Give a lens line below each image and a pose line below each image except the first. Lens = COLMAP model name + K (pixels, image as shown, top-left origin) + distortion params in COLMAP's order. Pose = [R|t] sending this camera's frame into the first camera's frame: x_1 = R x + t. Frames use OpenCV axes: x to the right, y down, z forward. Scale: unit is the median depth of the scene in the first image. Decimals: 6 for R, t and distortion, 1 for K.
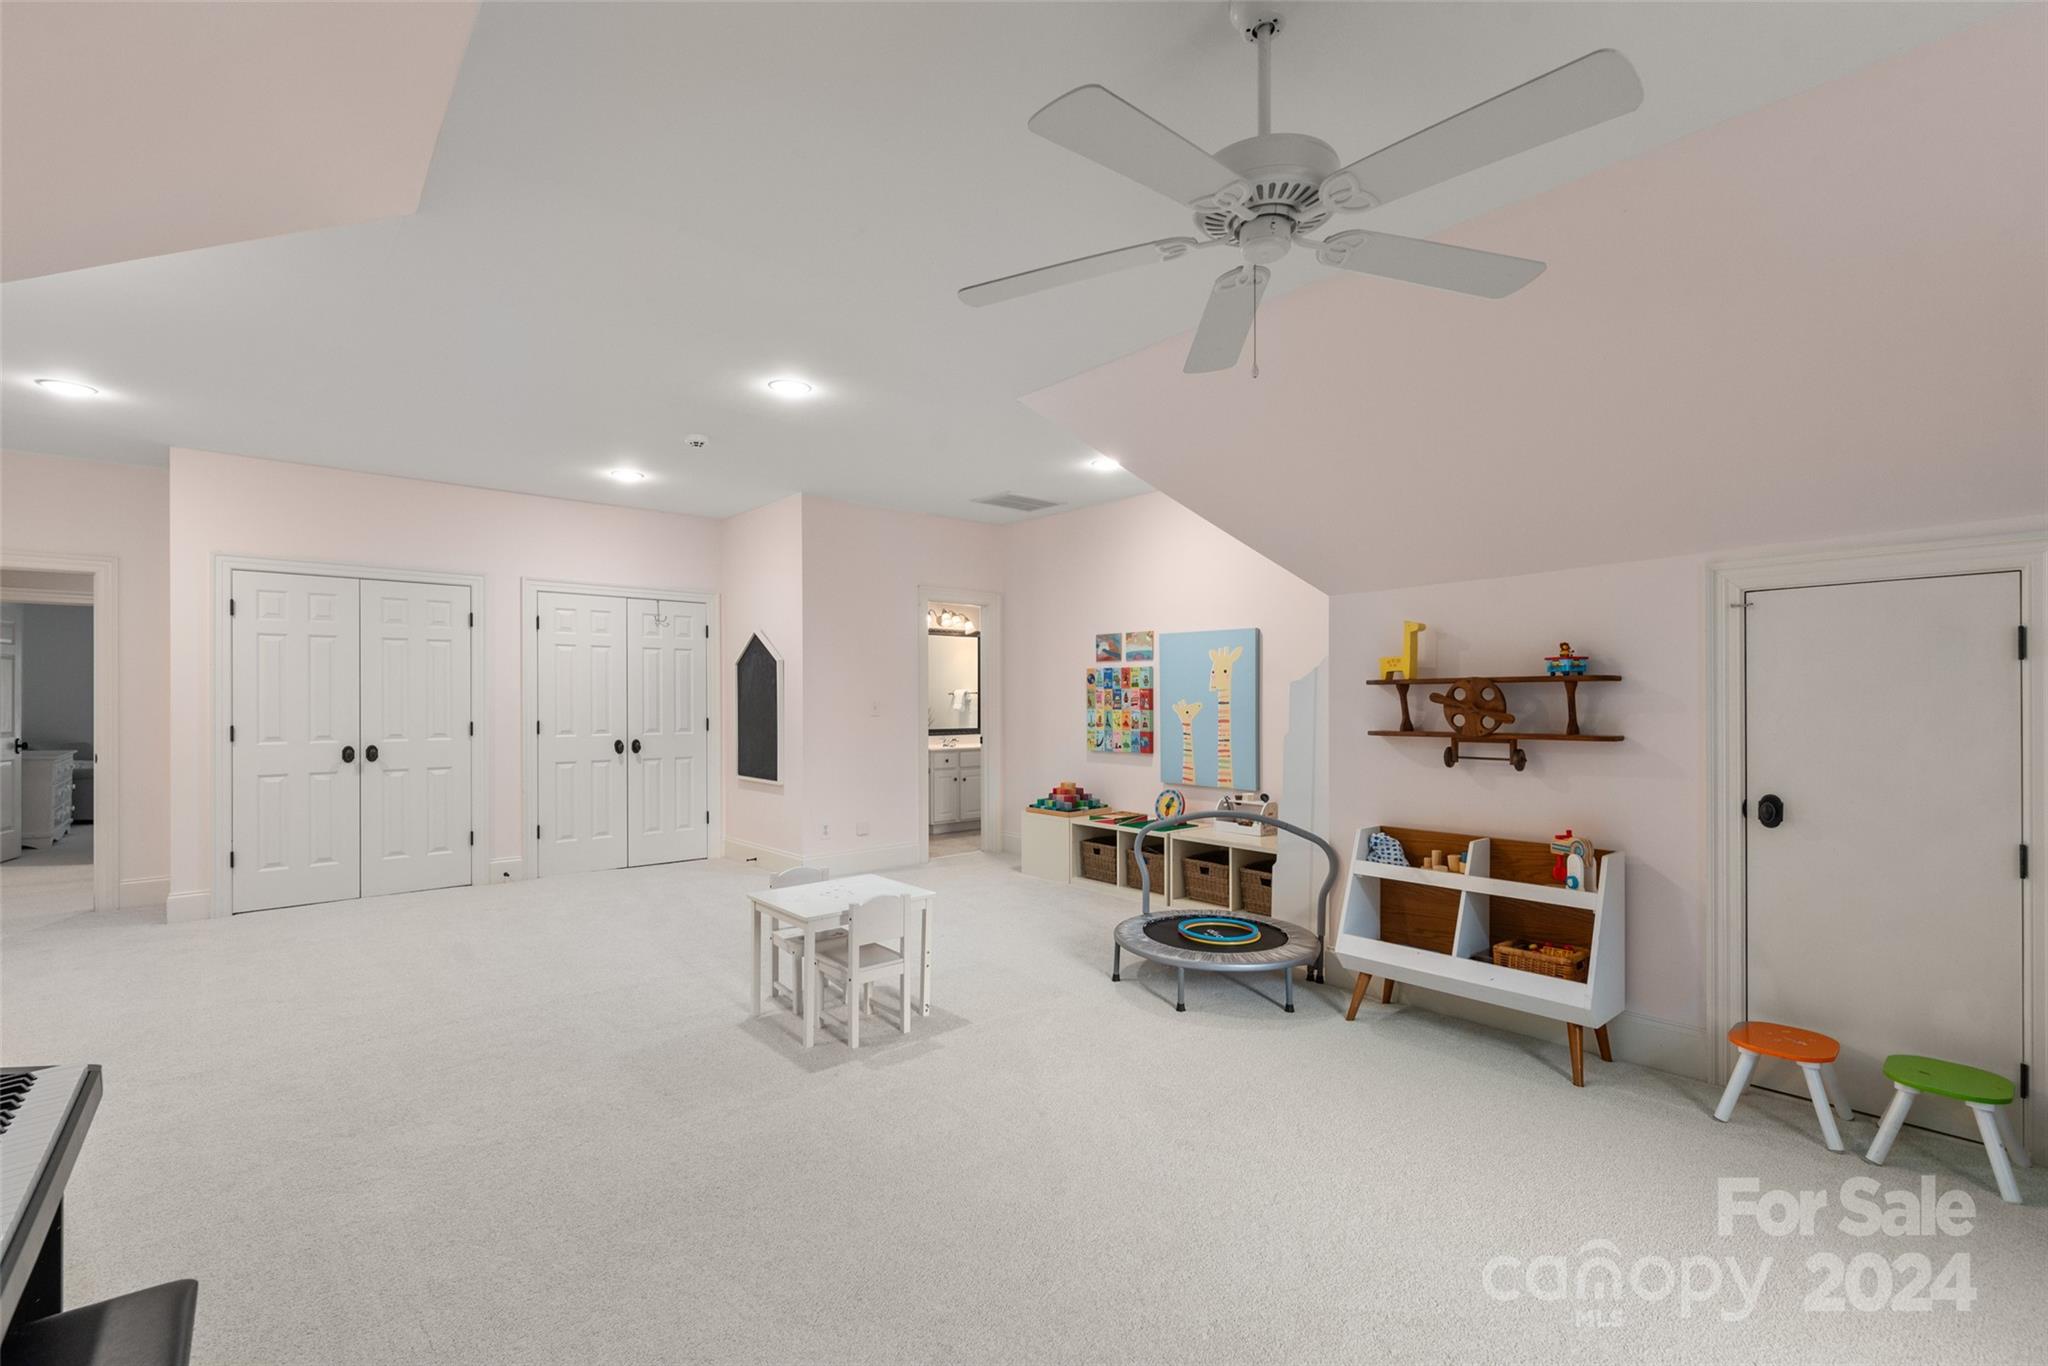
lens RADIAL K [[906.9, 0, 1015.3], [0, 906.9, 703.3], [0, 0, 1]] dist [0.001214, 0.000342]
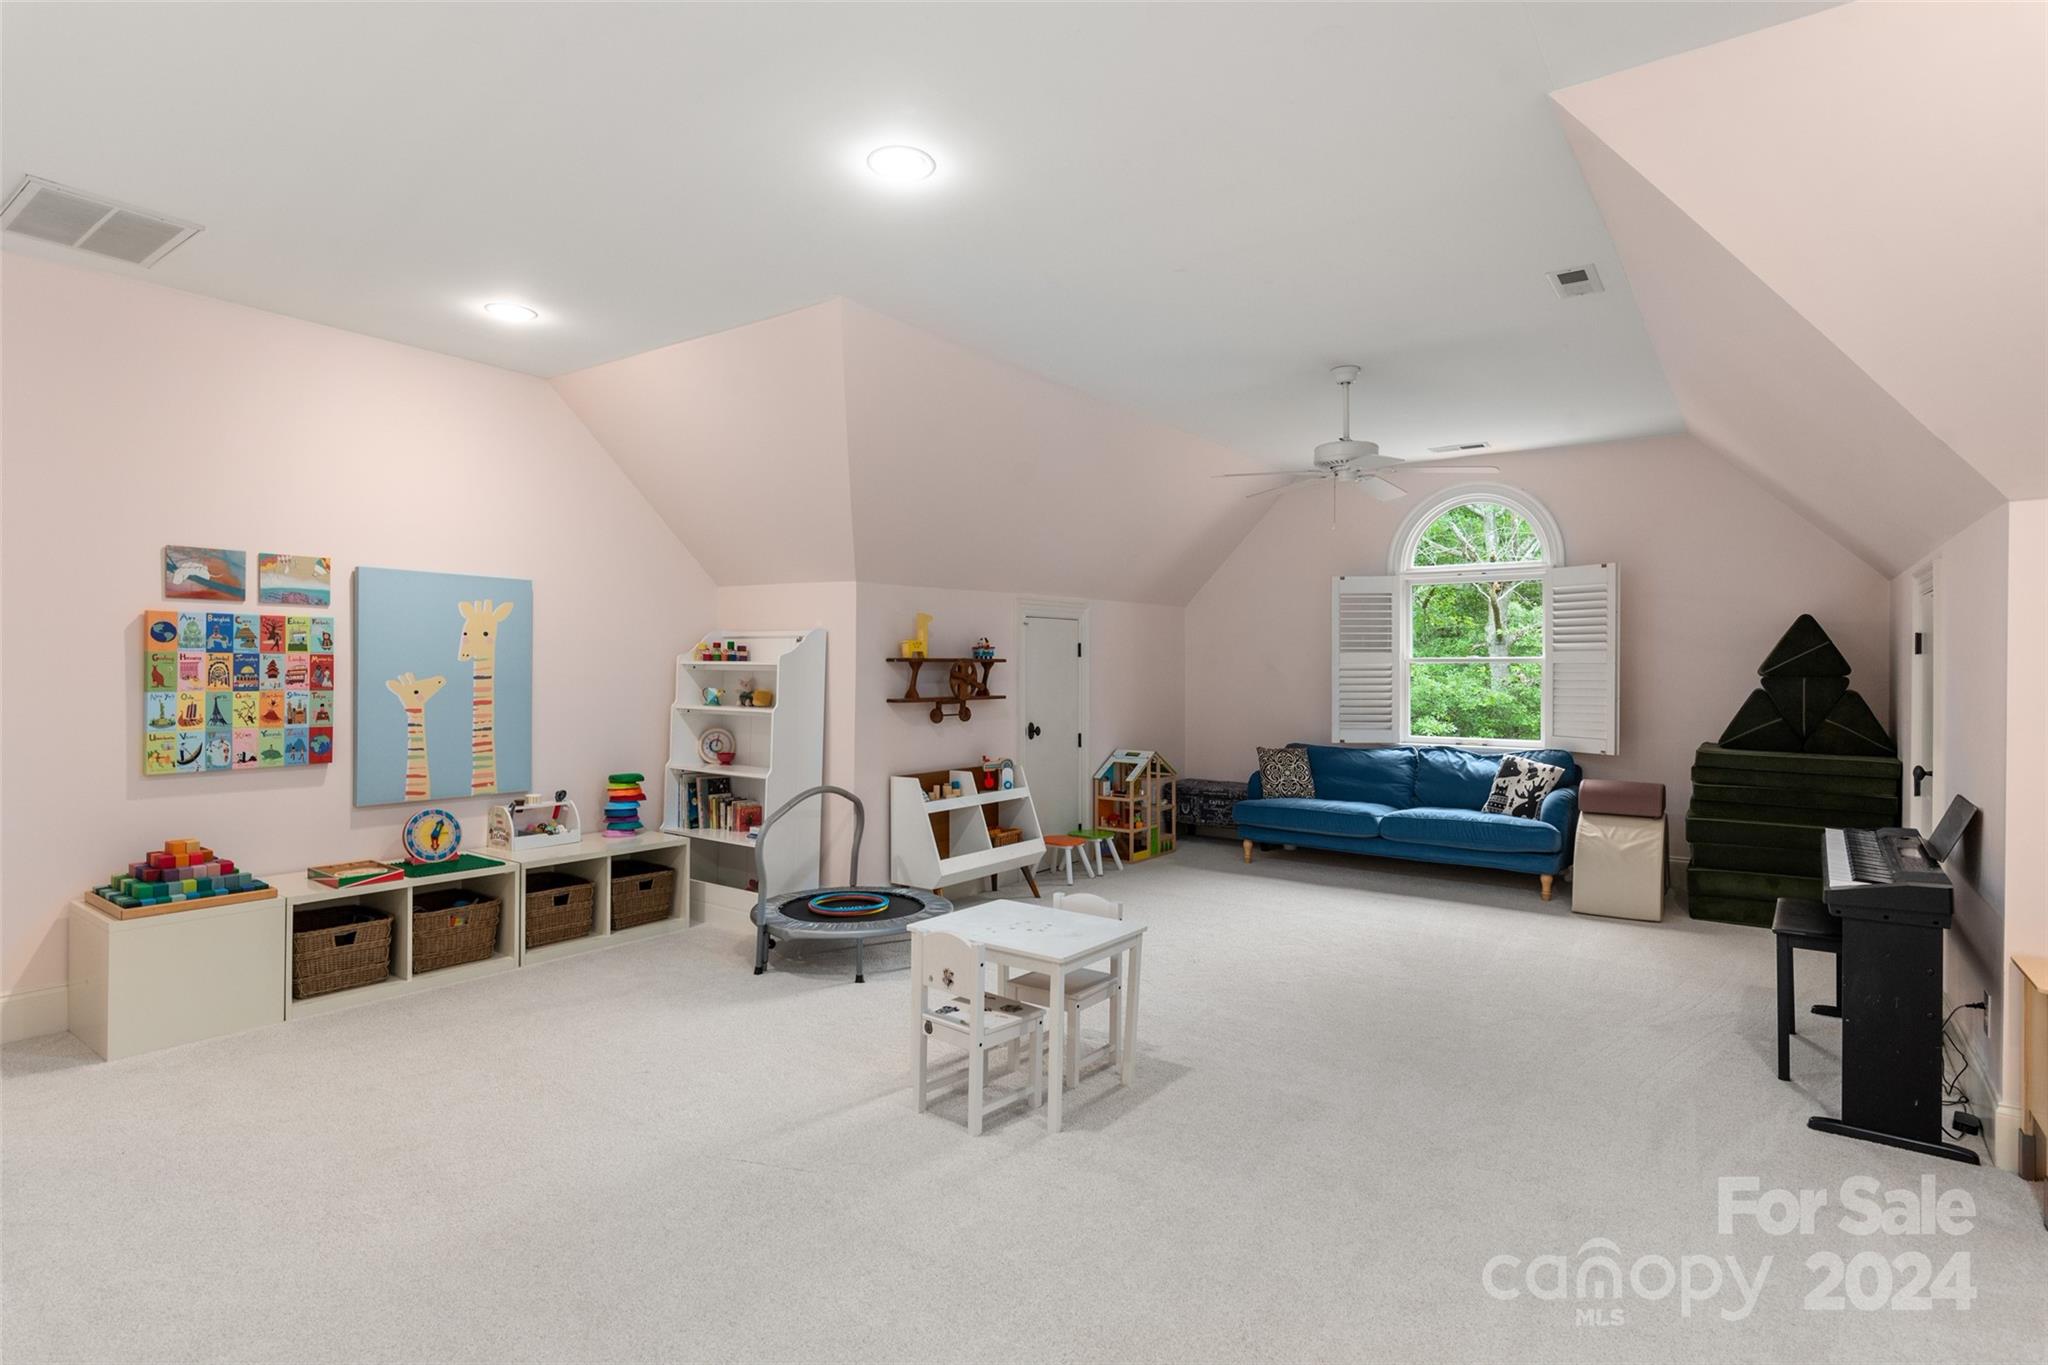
lens RADIAL K [[1045.3, 0, 1024.0], [0, 1045.3, 682.5], [0, 0, 1]] dist [-0.003157, -0.000455]
pose [[-0.230566, -0.014374, 0.972950, -0.622406], [-0.001291, 0.999895, 0.014466, -0.008268], [-0.973056, 0.002080, -0.230560, 0.709262]]
